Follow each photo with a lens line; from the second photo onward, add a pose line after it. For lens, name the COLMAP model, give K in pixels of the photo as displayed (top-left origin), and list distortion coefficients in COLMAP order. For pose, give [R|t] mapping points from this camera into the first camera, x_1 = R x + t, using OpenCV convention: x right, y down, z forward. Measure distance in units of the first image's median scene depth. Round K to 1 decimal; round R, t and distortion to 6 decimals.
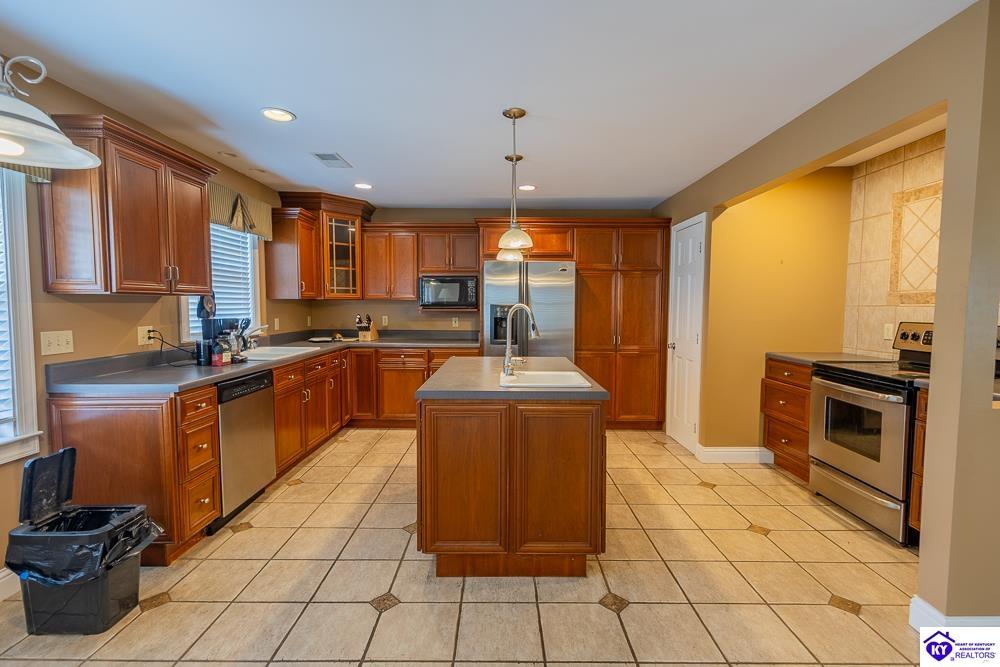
lens RADIAL K [[462.1, 0, 500.0], [0, 462.1, 333.5], [0, 0, 1]] dist [0.013704, -0.000358]
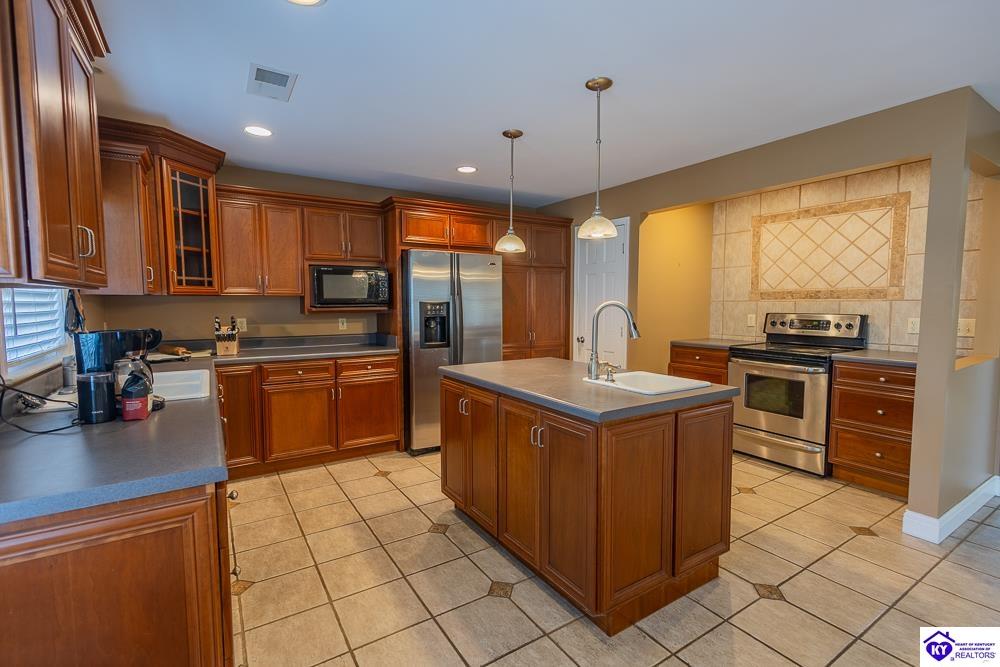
lens RADIAL K [[462.1, 0, 500.0], [0, 462.1, 333.5], [0, 0, 1]] dist [0.013704, -0.000358]
pose [[0.837372, -0.044218, 0.544842, -0.429401], [0.039211, 0.999014, 0.020813, -0.019519], [-0.545225, 0.003935, 0.838280, 0.249774]]
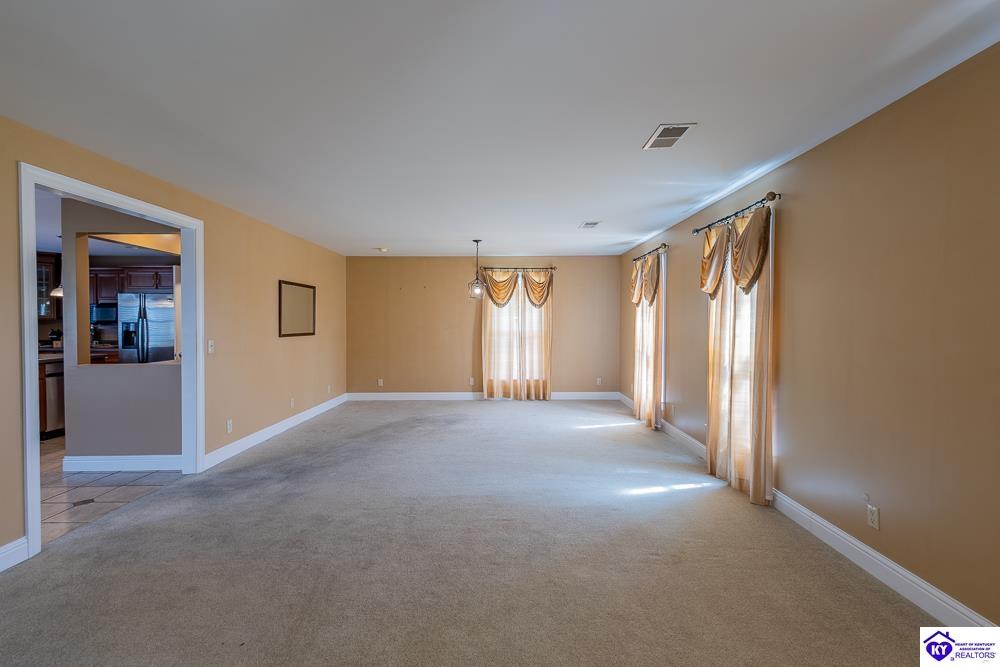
lens RADIAL K [[466.8, 0, 501.9], [0, 466.8, 332.8], [0, 0, 1]] dist [0.013077, -0.000472]
pose [[0.999949, -0.002713, -0.009770, 1.469258], [0.002329, 0.999234, -0.039067, 0.041383], [0.009869, 0.039042, 0.999189, -0.617265]]
